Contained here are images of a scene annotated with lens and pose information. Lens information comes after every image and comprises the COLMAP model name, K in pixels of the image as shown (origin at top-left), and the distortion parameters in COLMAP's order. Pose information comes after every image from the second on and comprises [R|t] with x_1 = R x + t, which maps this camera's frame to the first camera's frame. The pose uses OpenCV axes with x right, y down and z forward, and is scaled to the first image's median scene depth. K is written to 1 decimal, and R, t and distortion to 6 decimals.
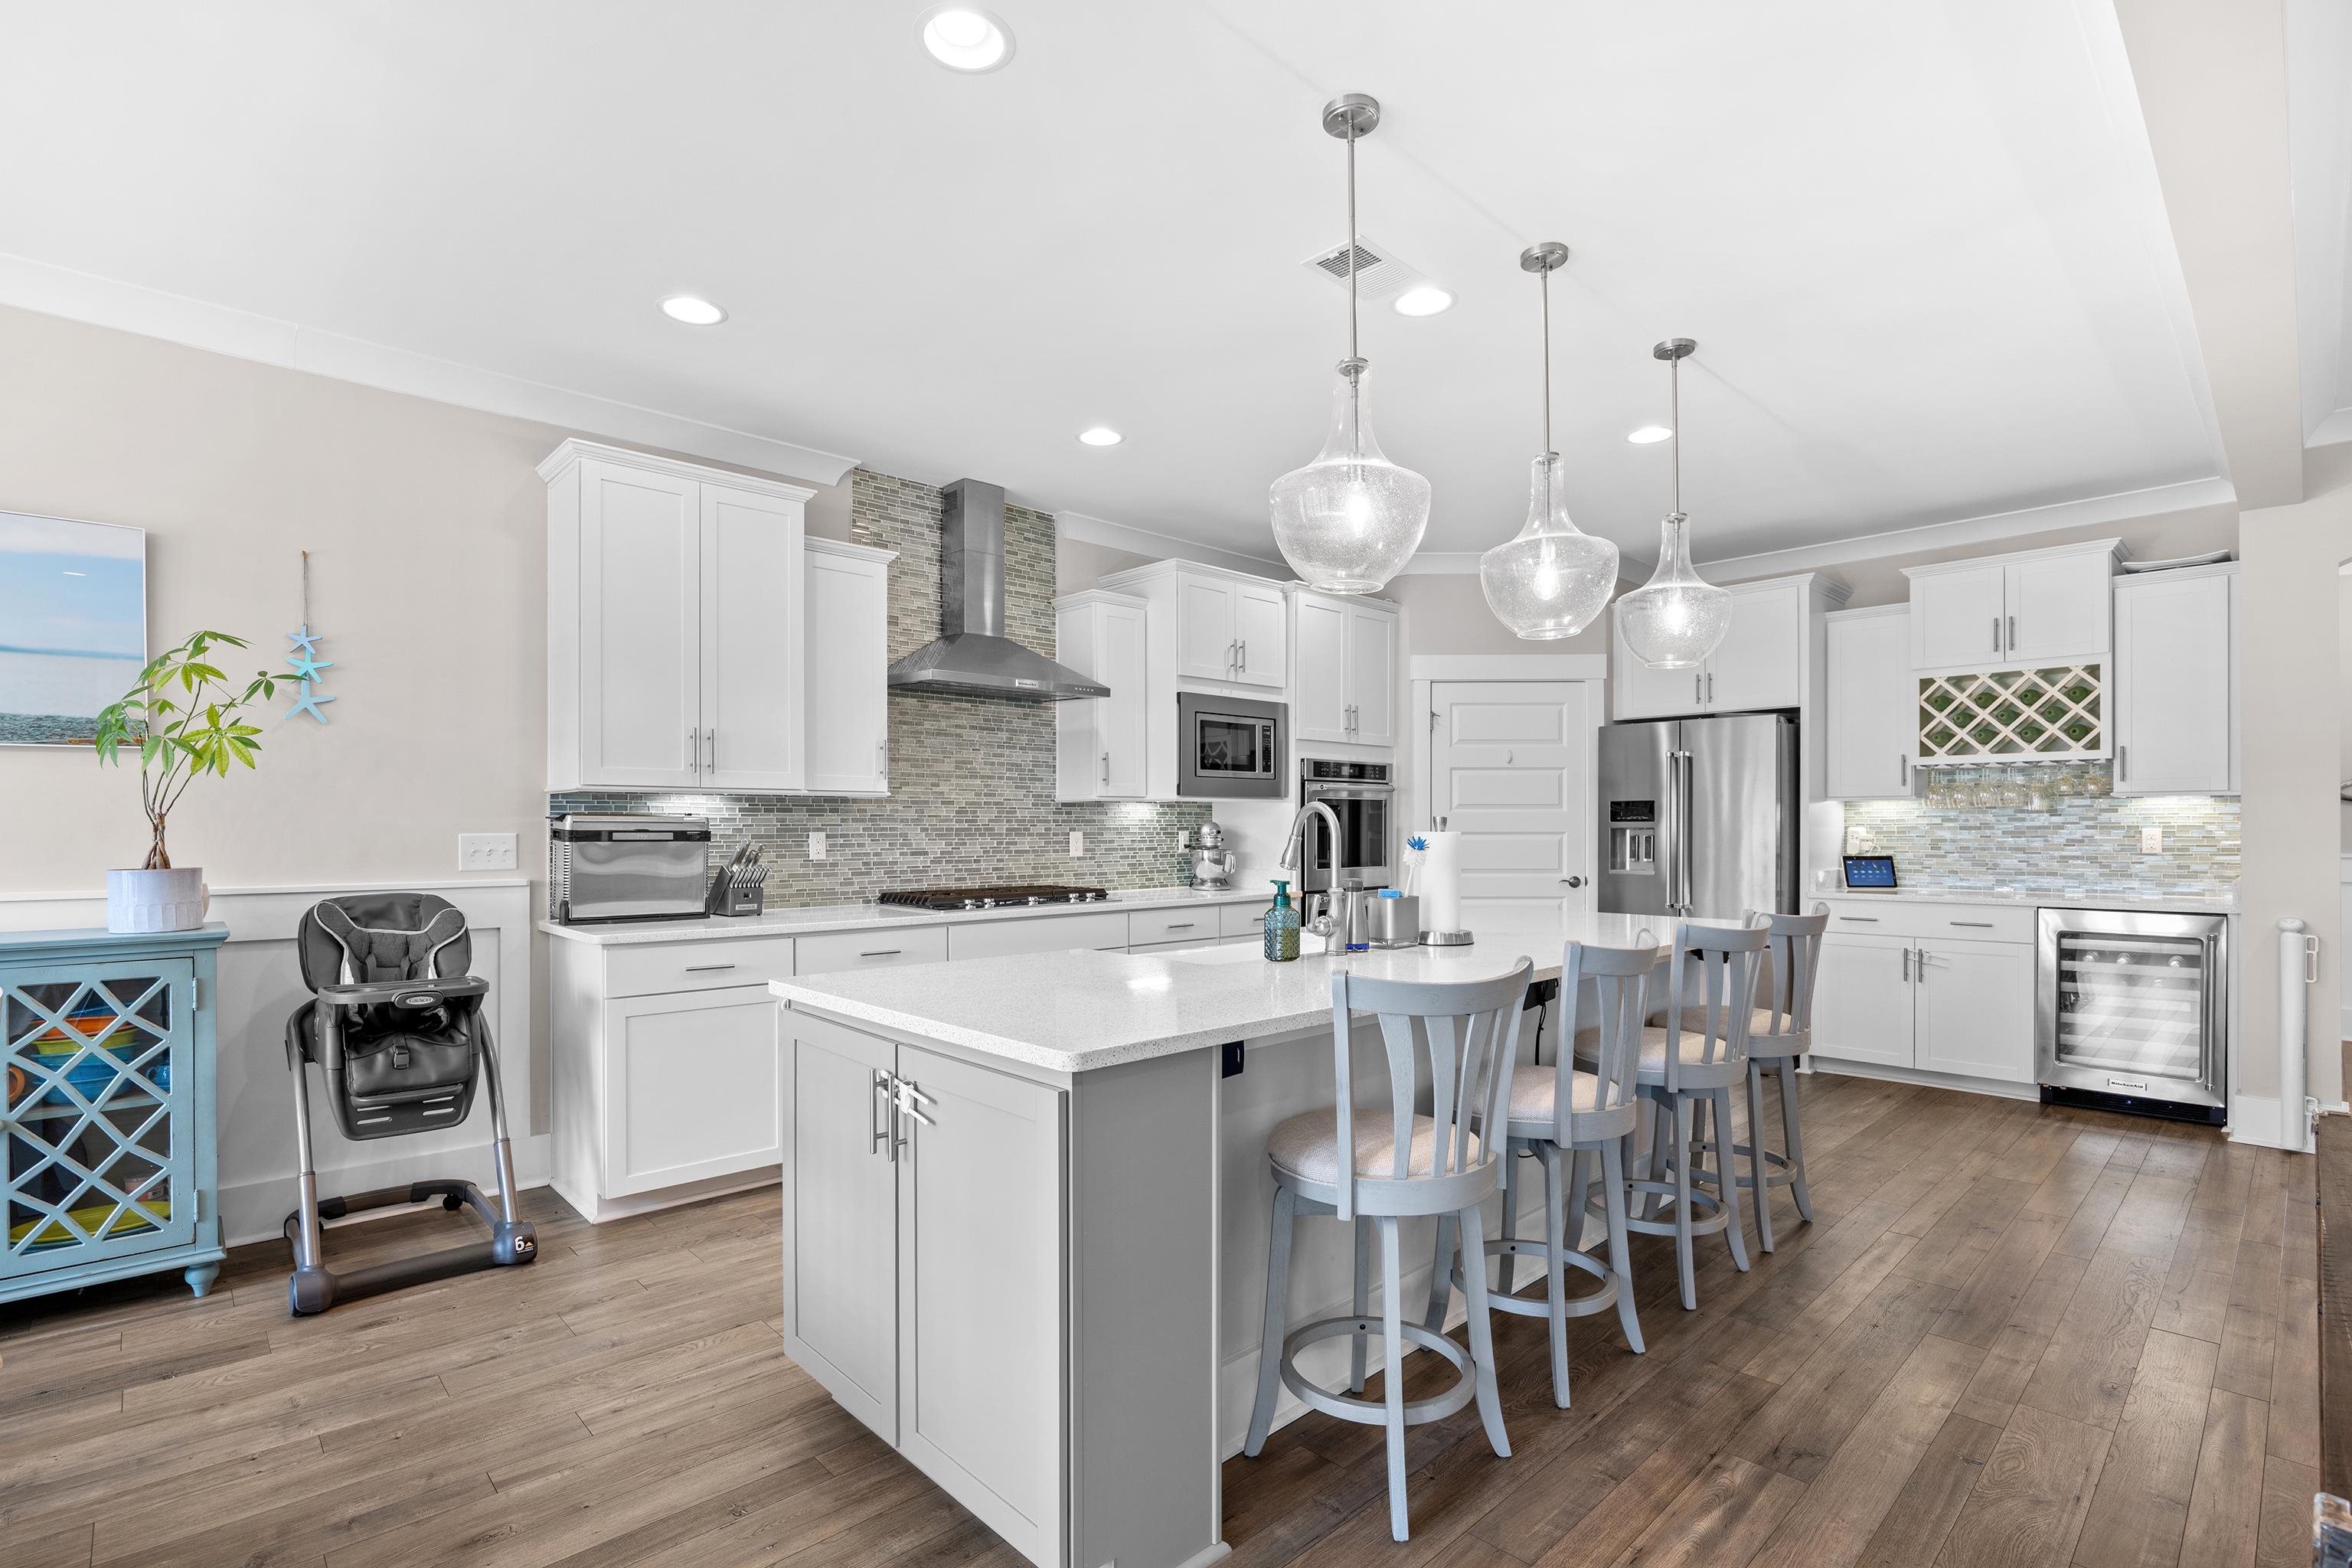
lens RADIAL K [[1087.8, 0, 1158.2], [0, 1087.8, 828.4], [0, 0, 1]] dist [-0.011142, 0.000381]
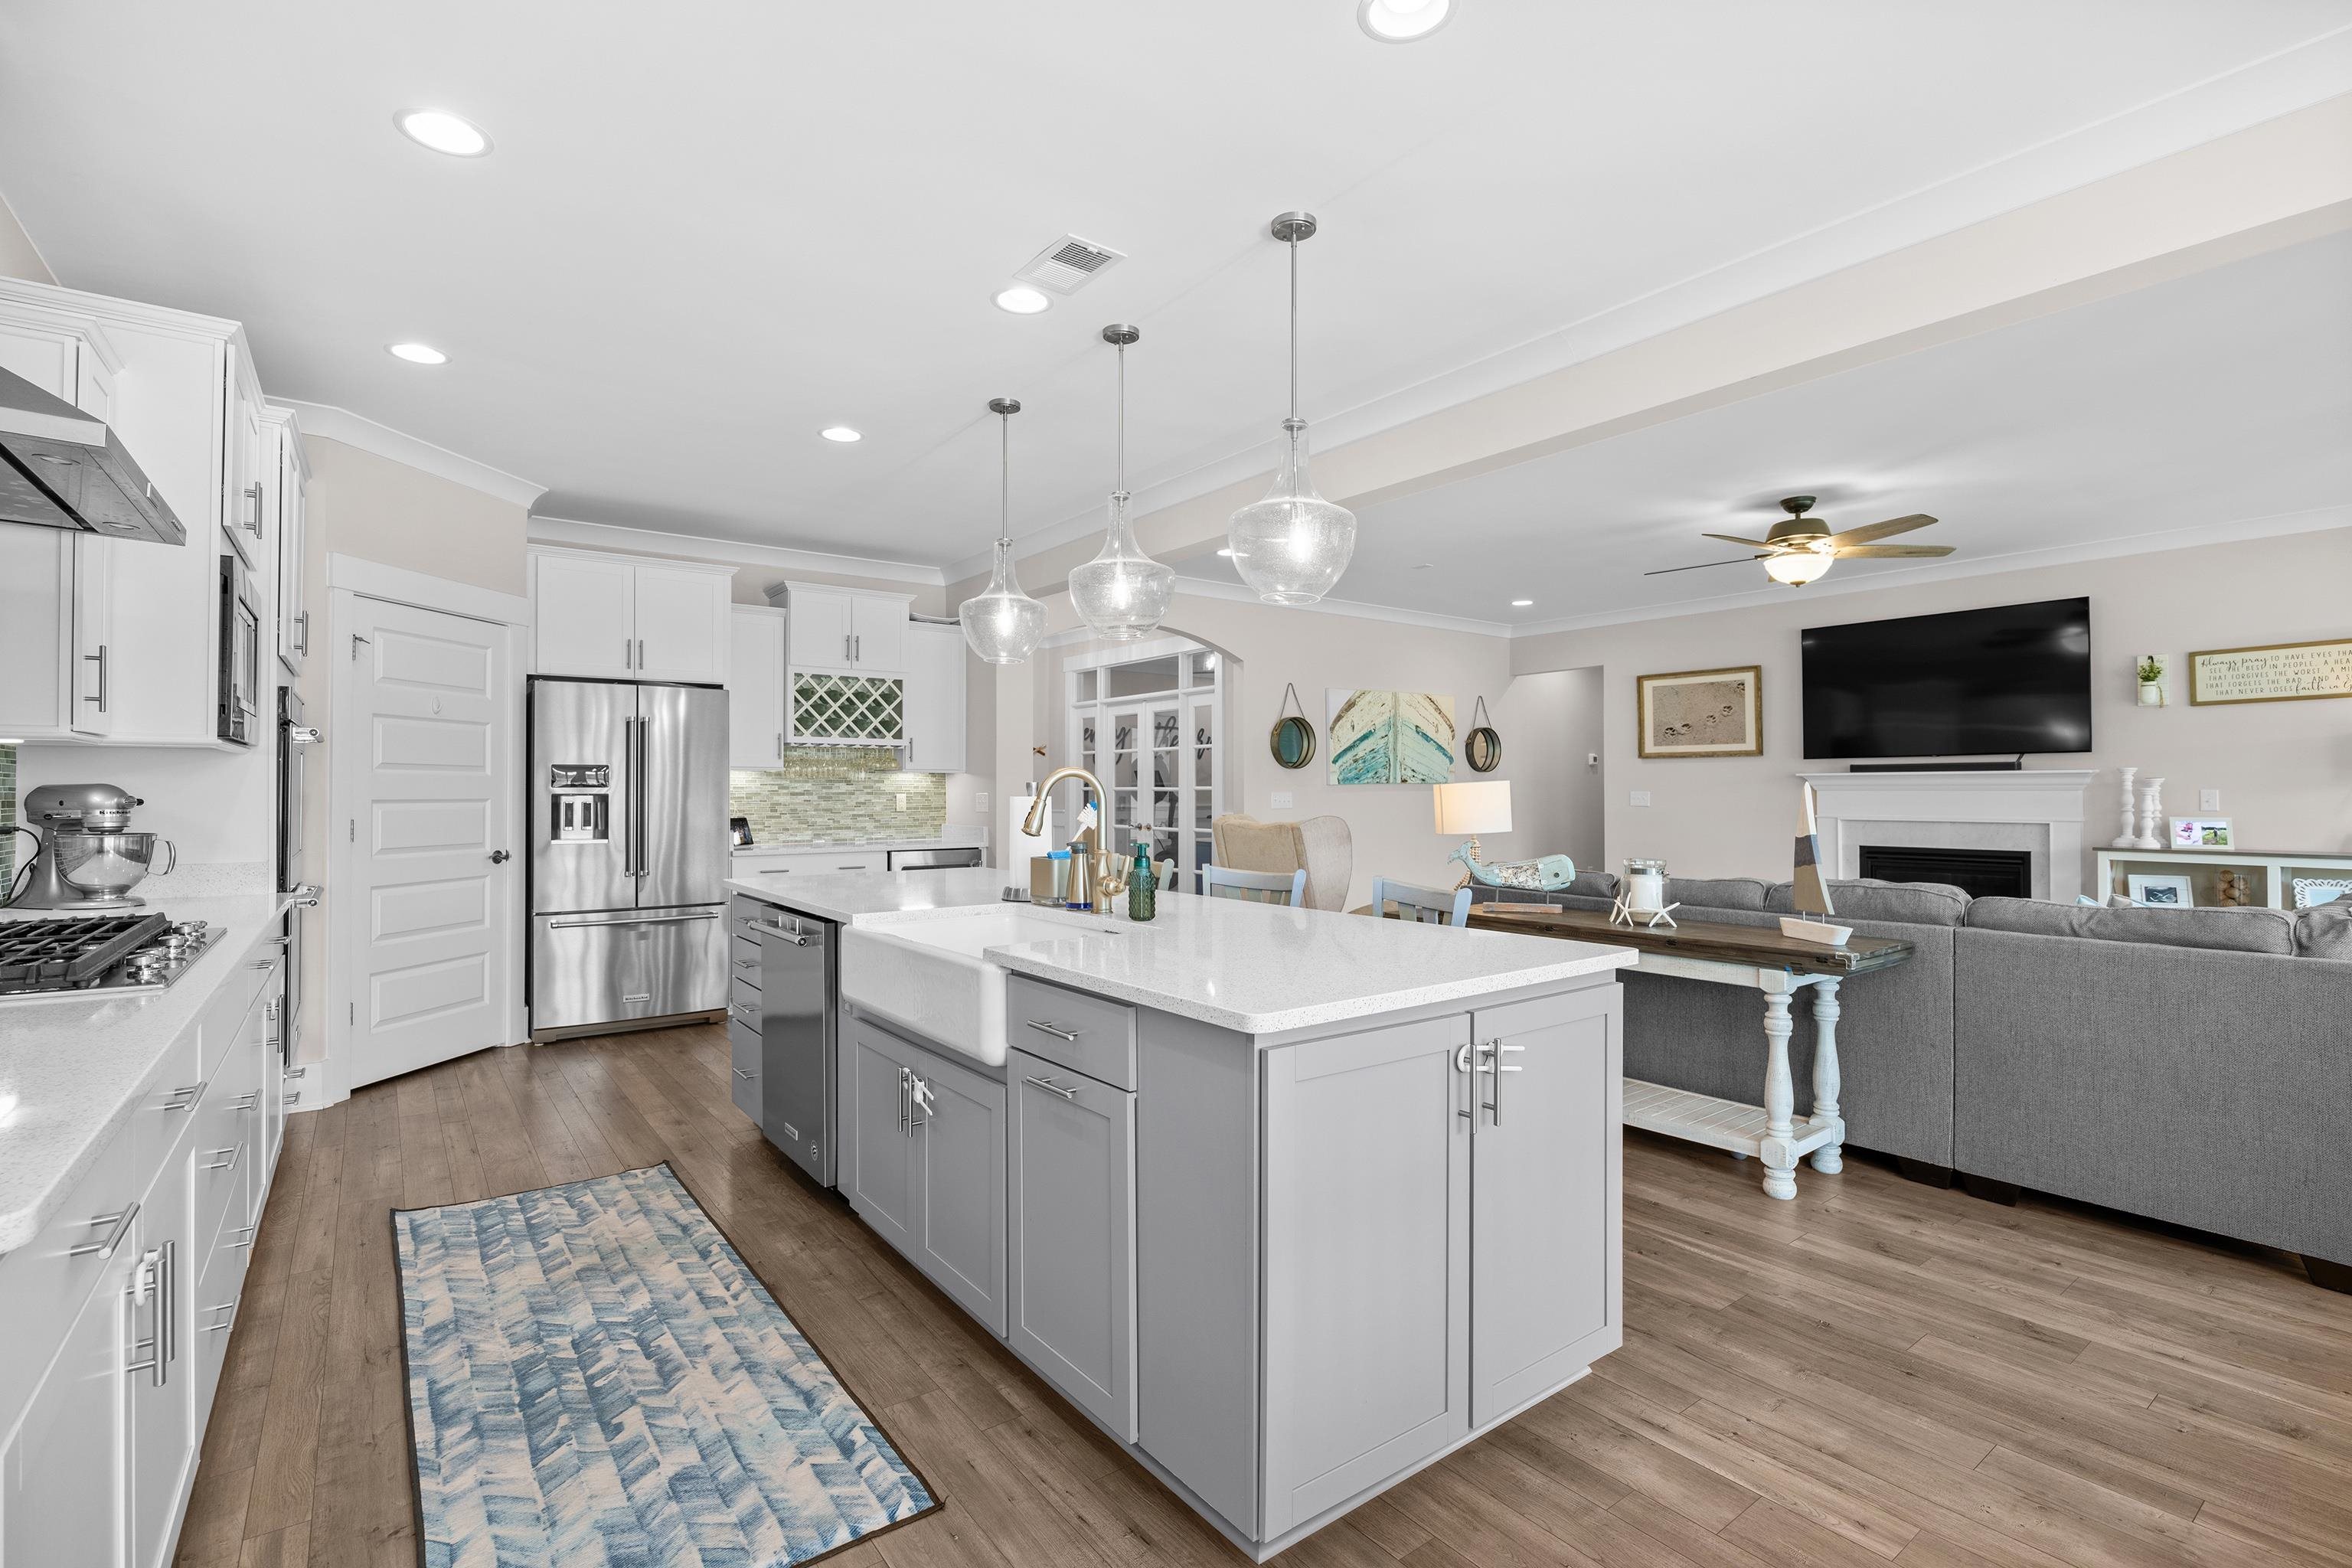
lens RADIAL K [[1087.8, 0, 1165.8], [0, 1087.8, 776.1], [0, 0, 1]] dist [-0.011142, 0.000381]
pose [[0.114896, 0.015387, 0.993258, -0.614395], [0.002351, 0.999873, -0.015761, -0.000210], [-0.993375, 0.004146, 0.114845, 0.570248]]
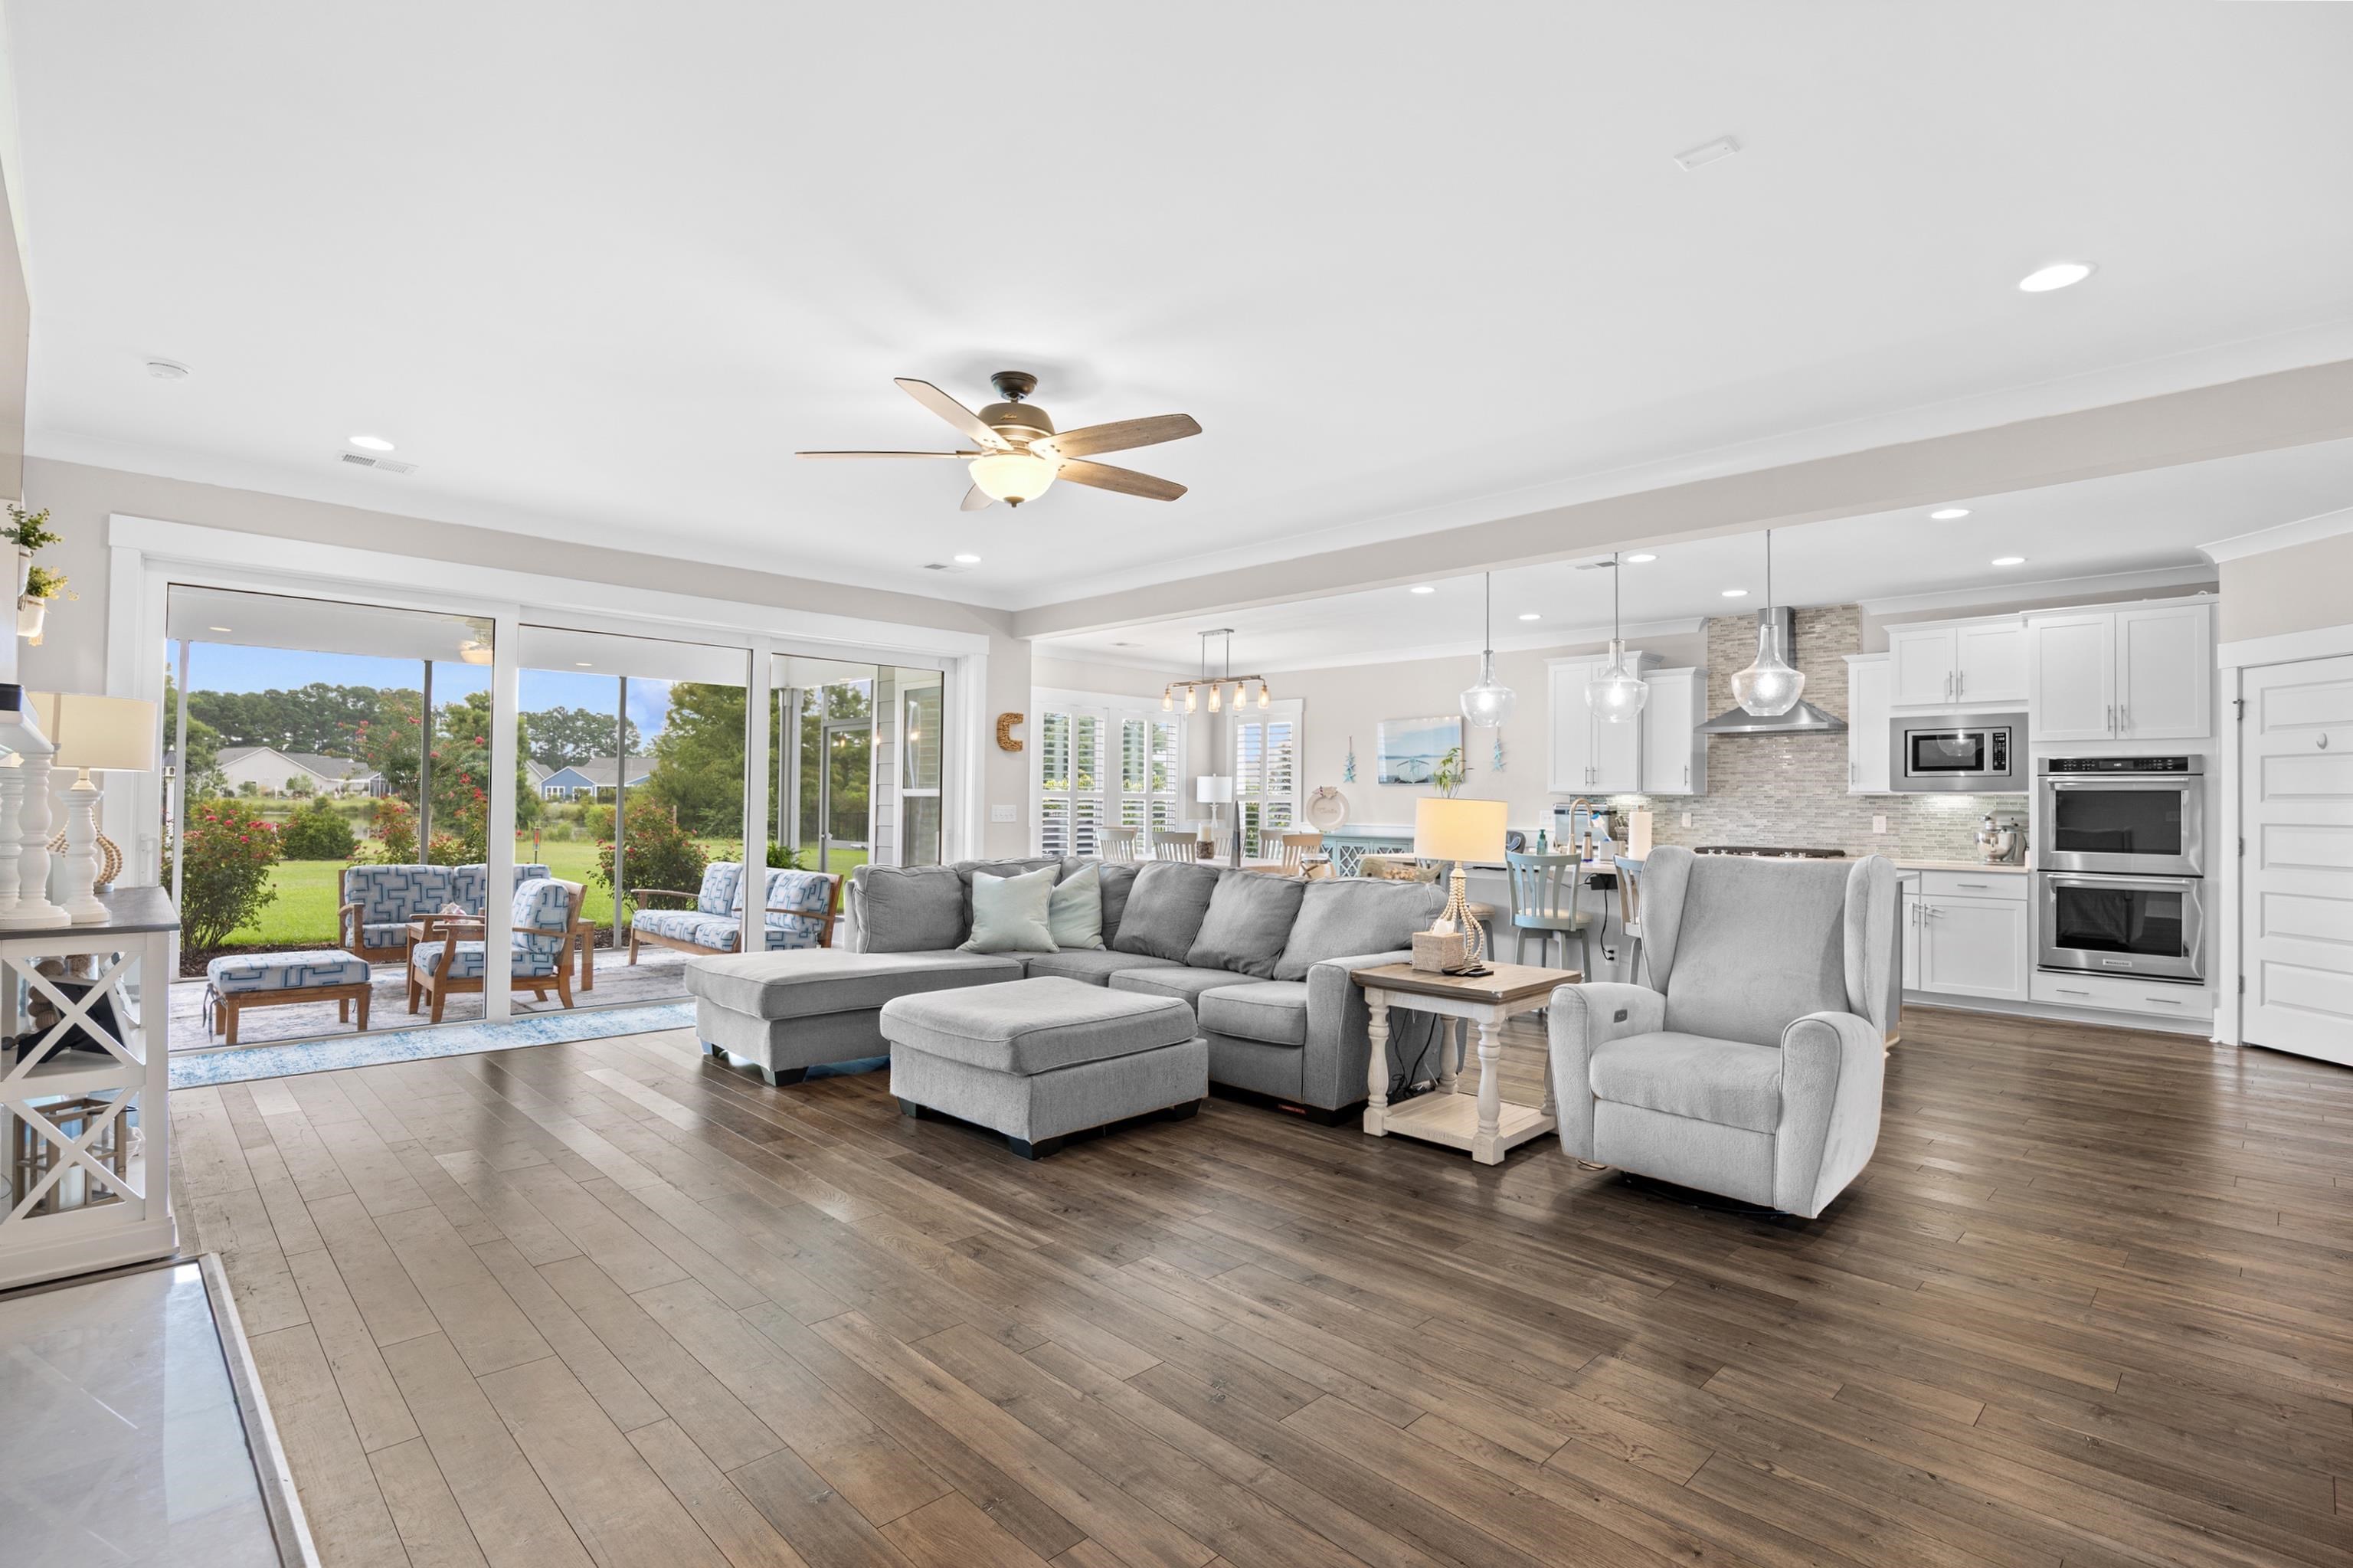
lens RADIAL K [[1088.3, 0, 1172.3], [0, 1088.3, 787.1], [0, 0, 1]] dist [-0.011142, 0.000381]
pose [[0.016048, -0.012597, -0.999792, 1.802189], [-0.012433, 0.999841, -0.012797, -0.007349], [0.999794, 0.012636, 0.015889, 0.054106]]
